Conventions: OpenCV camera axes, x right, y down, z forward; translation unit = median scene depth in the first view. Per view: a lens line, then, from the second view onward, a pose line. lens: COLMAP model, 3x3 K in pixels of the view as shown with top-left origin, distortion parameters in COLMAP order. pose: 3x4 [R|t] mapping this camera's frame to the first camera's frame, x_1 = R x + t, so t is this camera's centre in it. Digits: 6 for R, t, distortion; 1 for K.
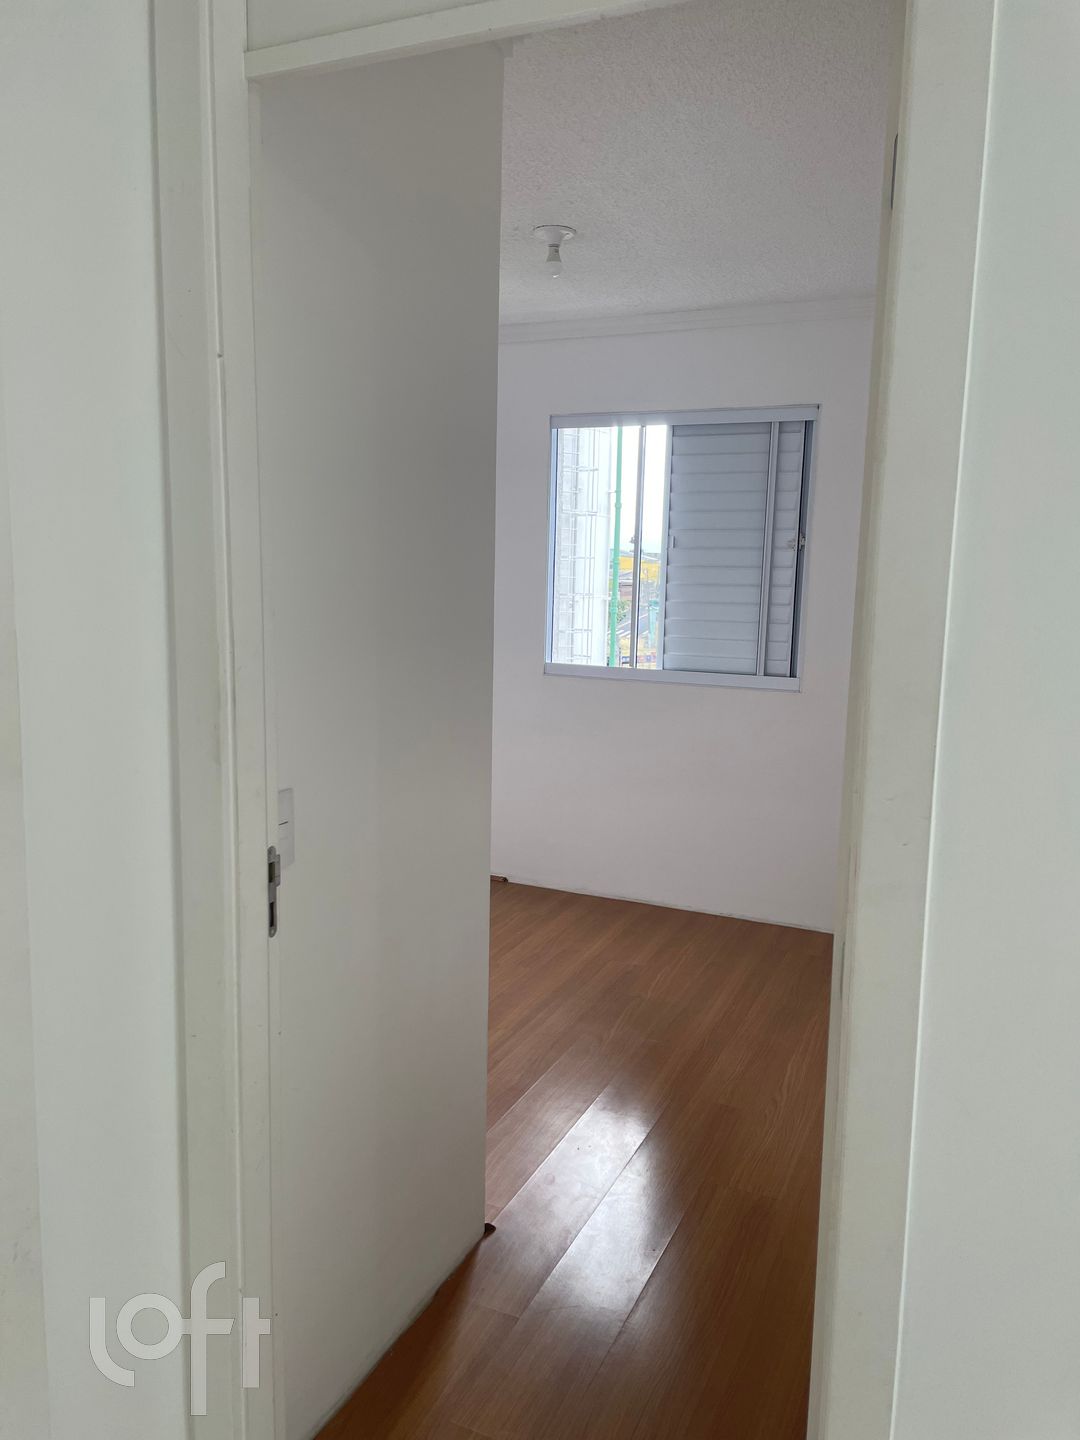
lens RADIAL K [[1079.4, 0, 539.1], [0, 1079.4, 719.5], [0, 0, 1]] dist [0.089316, -0.113499]
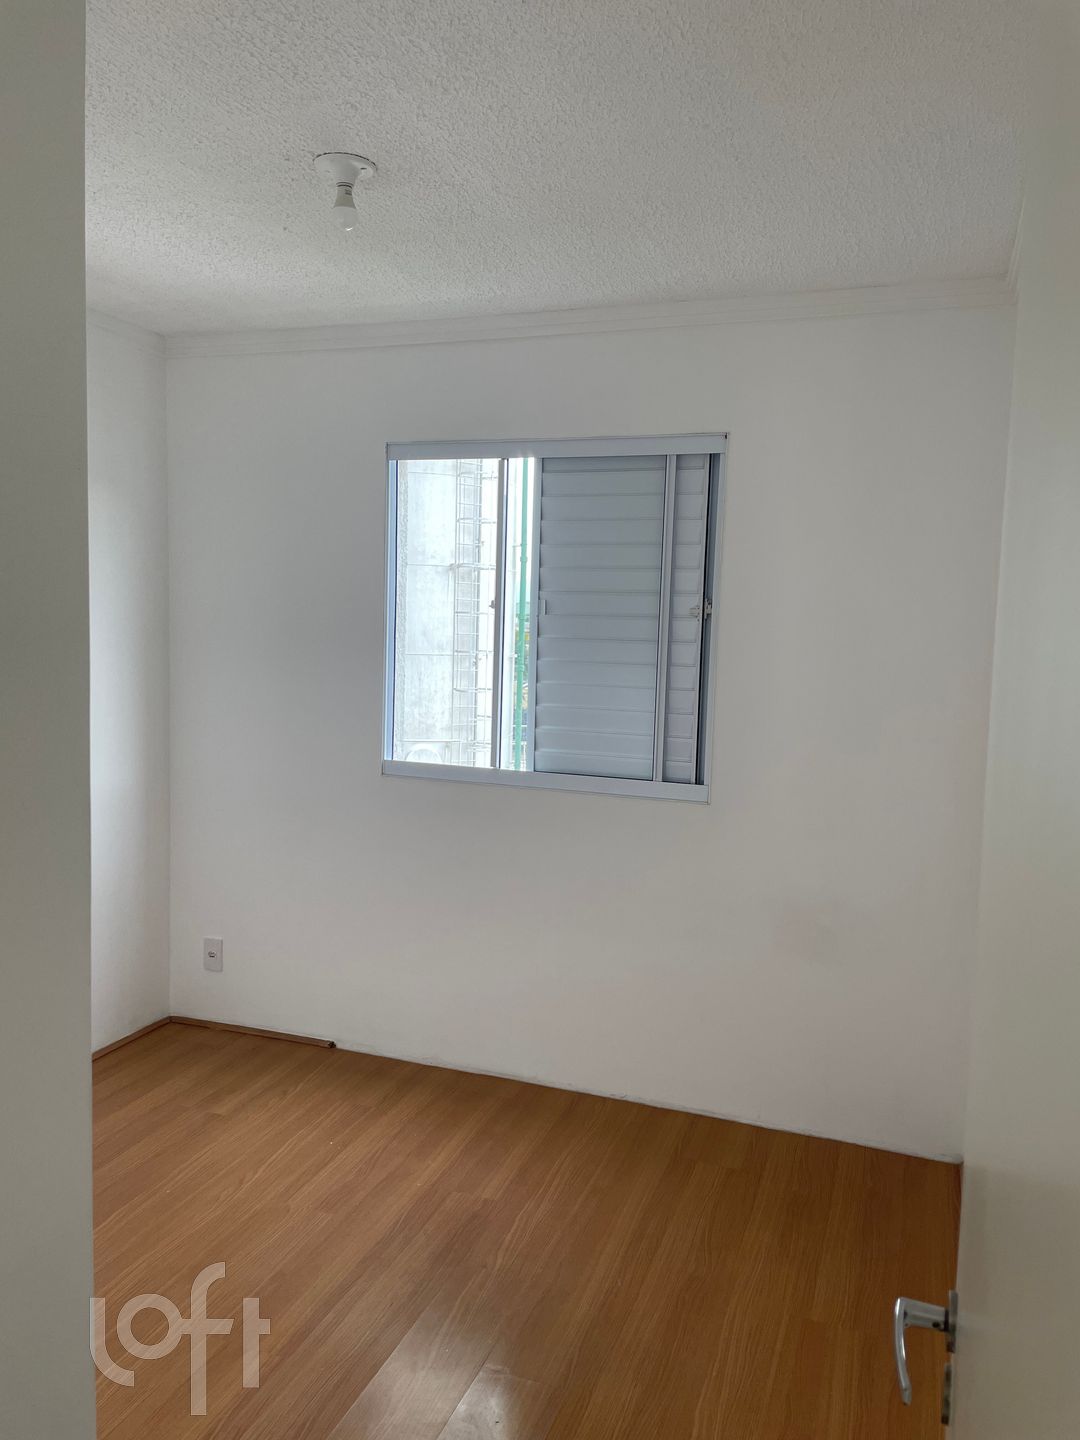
lens RADIAL K [[1079.4, 0, 540.8], [0, 1079.4, 714.7], [0, 0, 1]] dist [0.089316, -0.113499]
pose [[0.997086, -0.001106, 0.076283, 0.064826], [0.005069, 0.998646, -0.051778, -0.049504], [-0.076122, 0.052014, 0.995741, 0.248112]]
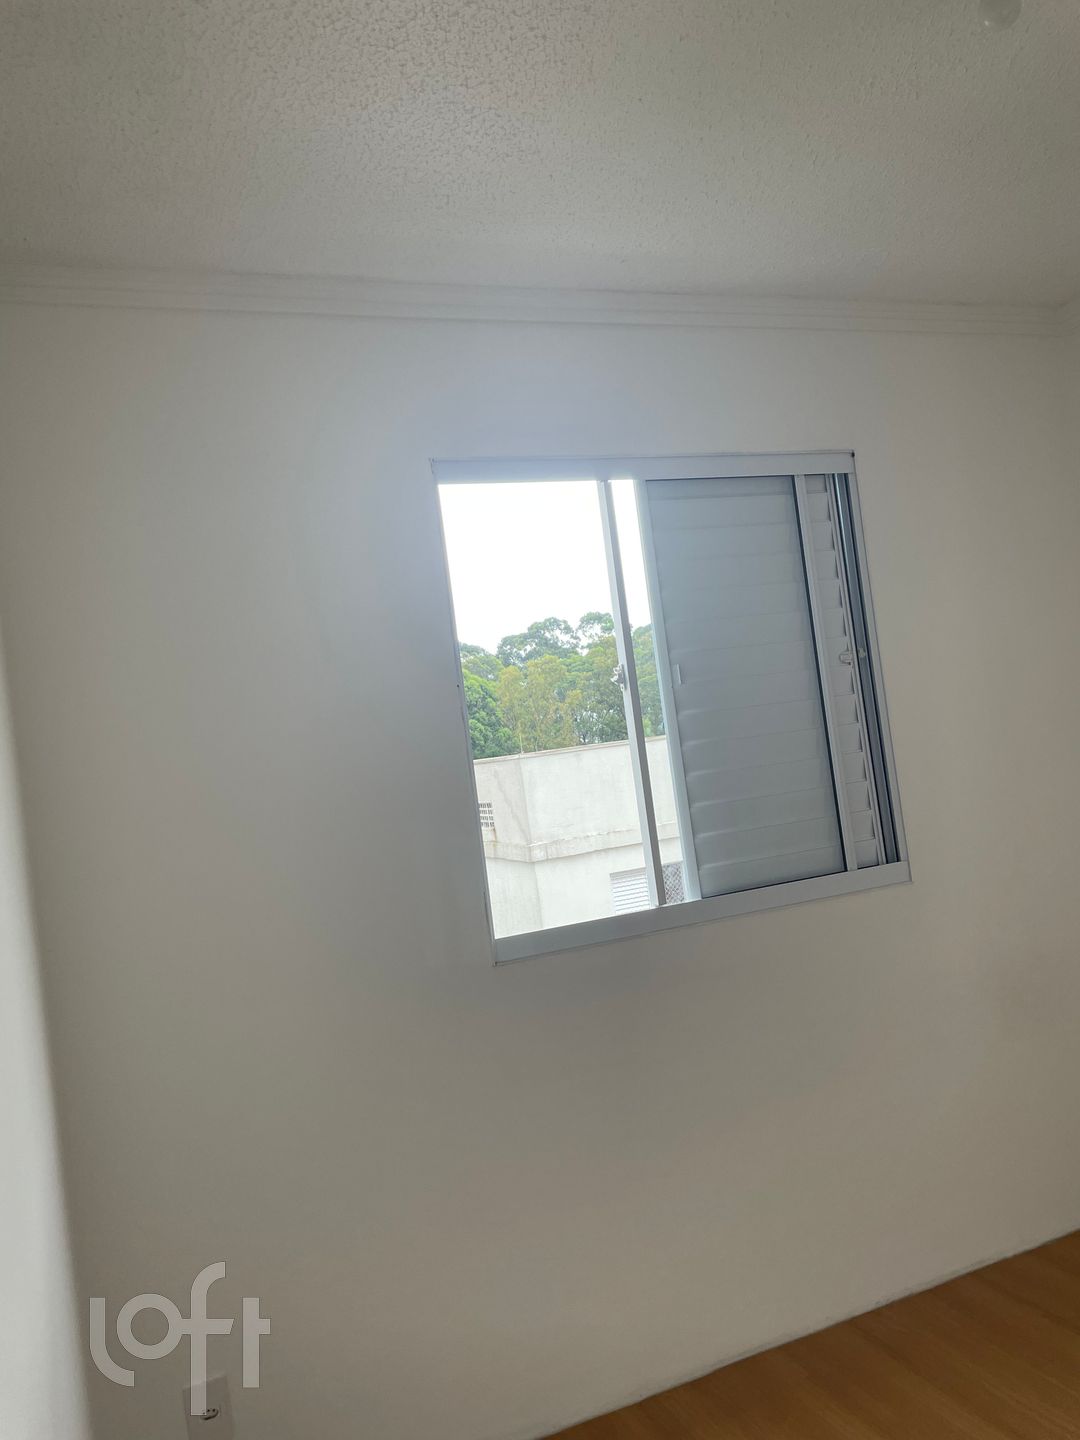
lens RADIAL K [[1079.4, 0, 539.8], [0, 1079.4, 715.8], [0, 0, 1]] dist [0.089316, -0.113499]
pose [[0.680042, -0.087727, 0.727905, -0.362068], [0.237641, 0.965591, -0.105641, -0.104003], [-0.693591, 0.244821, 0.677491, 0.698836]]
